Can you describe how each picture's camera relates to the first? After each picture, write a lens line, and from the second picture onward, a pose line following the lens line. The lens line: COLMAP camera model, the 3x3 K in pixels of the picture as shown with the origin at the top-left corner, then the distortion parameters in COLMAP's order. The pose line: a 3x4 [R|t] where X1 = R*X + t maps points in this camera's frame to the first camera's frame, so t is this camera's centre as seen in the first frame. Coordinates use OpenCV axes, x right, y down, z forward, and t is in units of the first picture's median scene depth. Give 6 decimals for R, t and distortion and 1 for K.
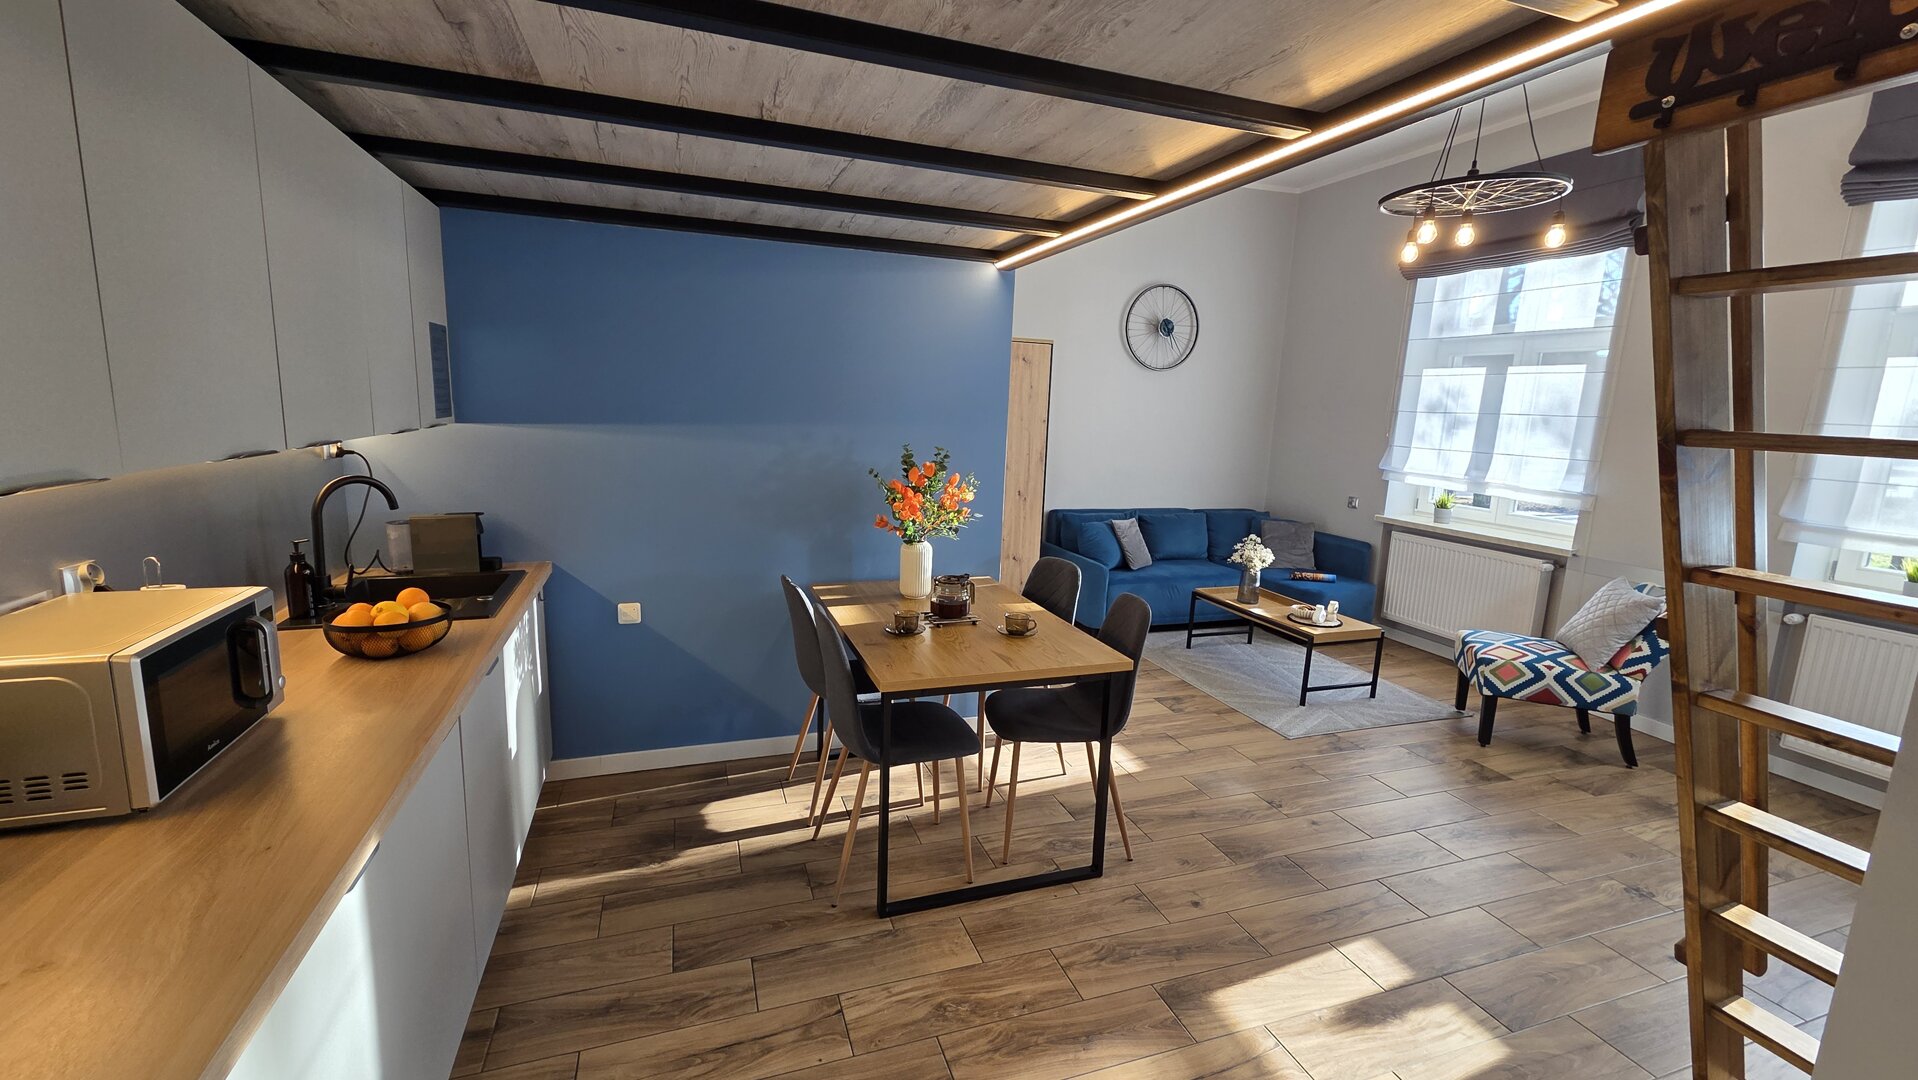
lens RADIAL K [[786.1, 0, 949.1], [0, 786.1, 538.6], [0, 0, 1]] dist [0.004267, -0.000934]
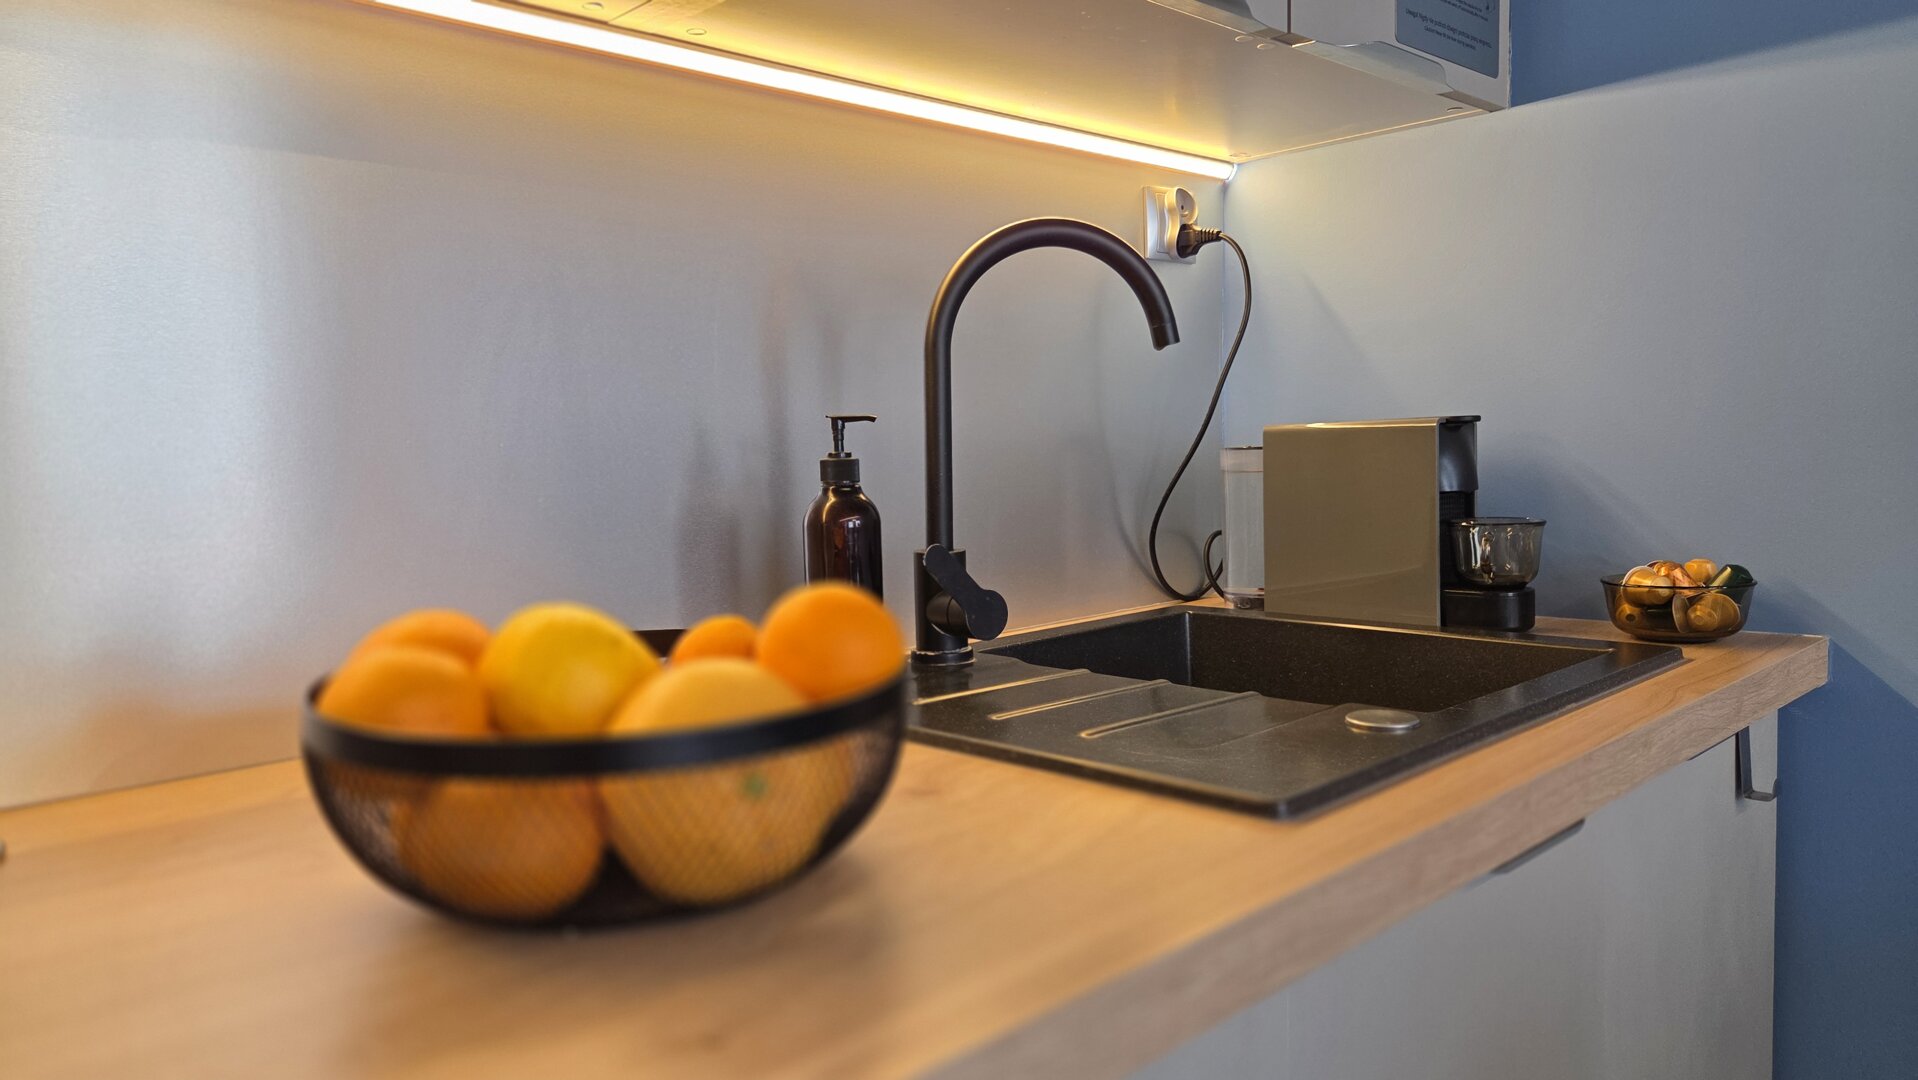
lens RADIAL K [[1286.2, 0, 974.2], [0, 1286.2, 524.1], [0, 0, 1]] dist [0.071241, -0.053686]
pose [[0.410686, 0.014674, -0.911659, -0.278175], [-0.115531, 0.992649, -0.036067, 0.042205], [0.904428, 0.120137, 0.409362, 0.651247]]
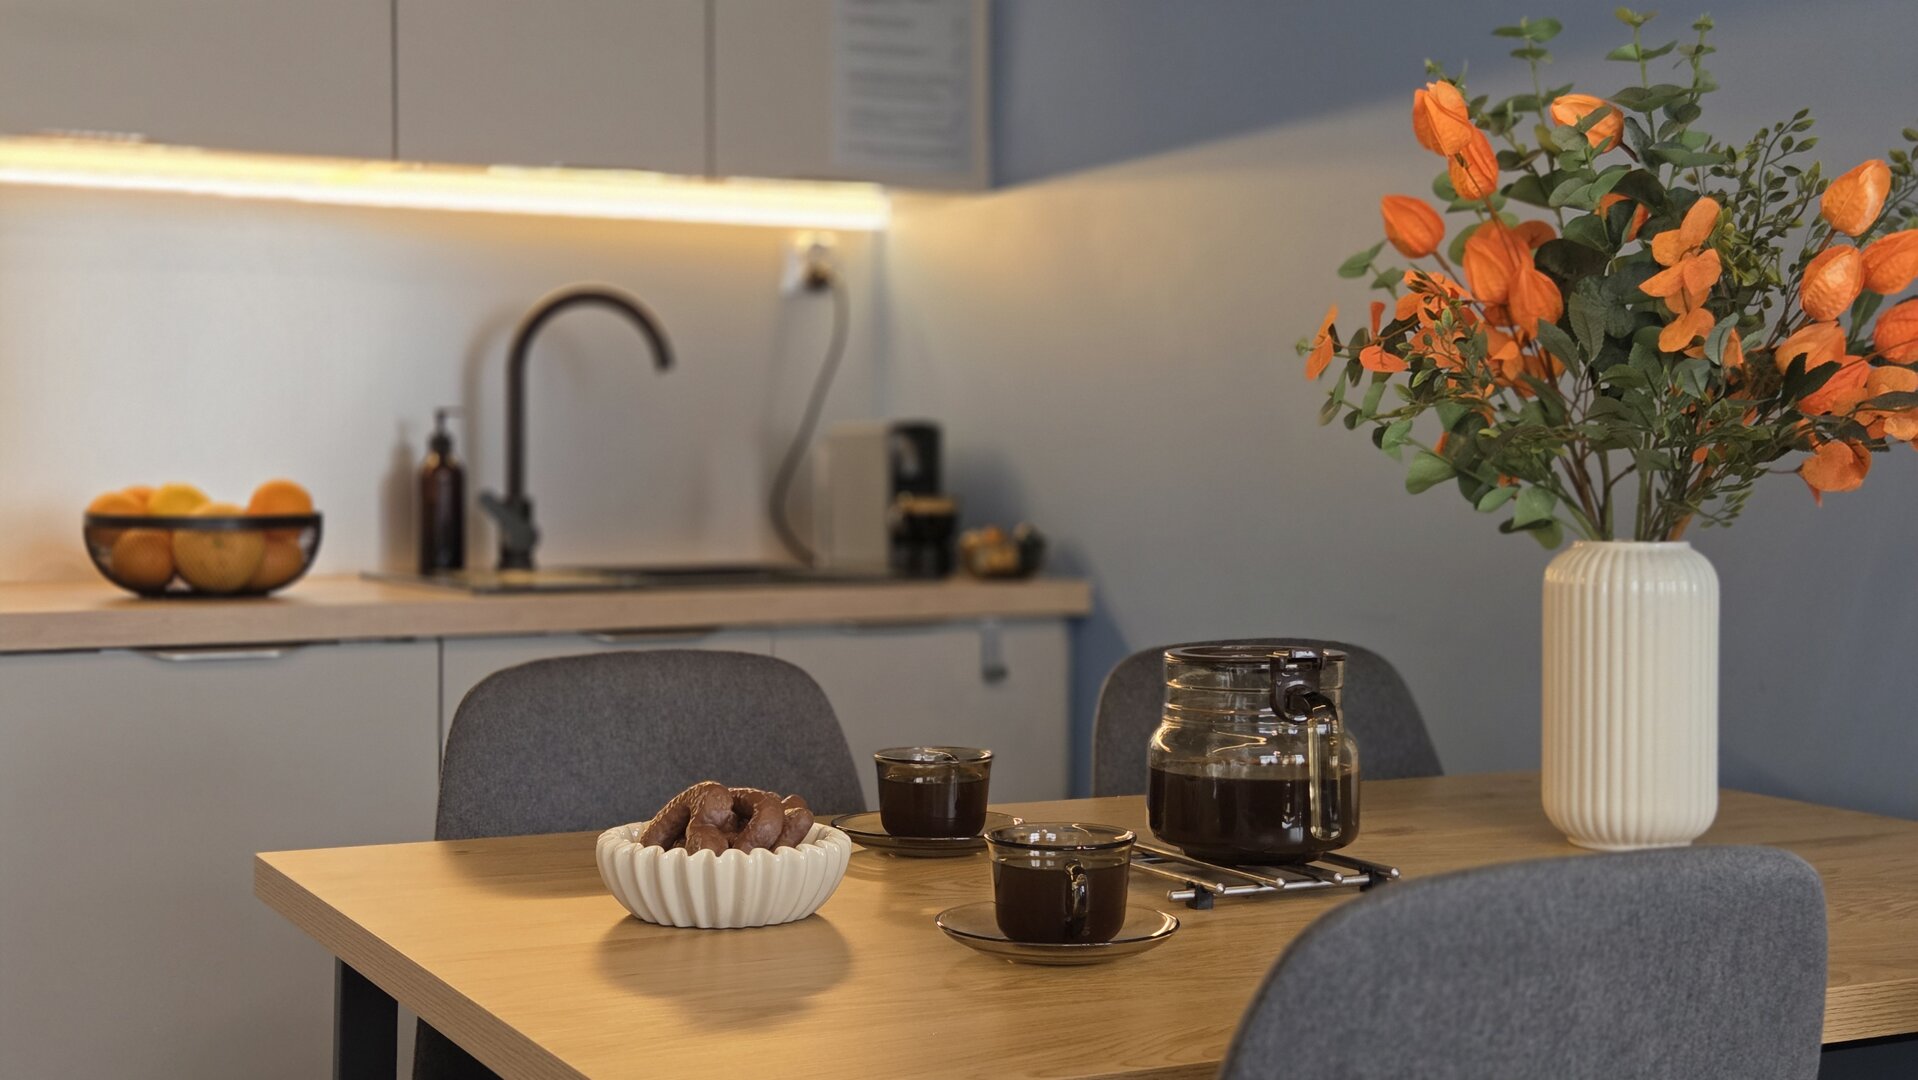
lens RADIAL K [[2570.2, 0, 963.9], [0, 2570.2, 546.1], [0, 0, 1]] dist [0.066623, 0.000000]
pose [[0.139298, 0.000135, -0.990251, 0.596485], [-0.168137, 0.985483, -0.023518, 0.052851], [0.975872, 0.169774, 0.137298, 0.846782]]
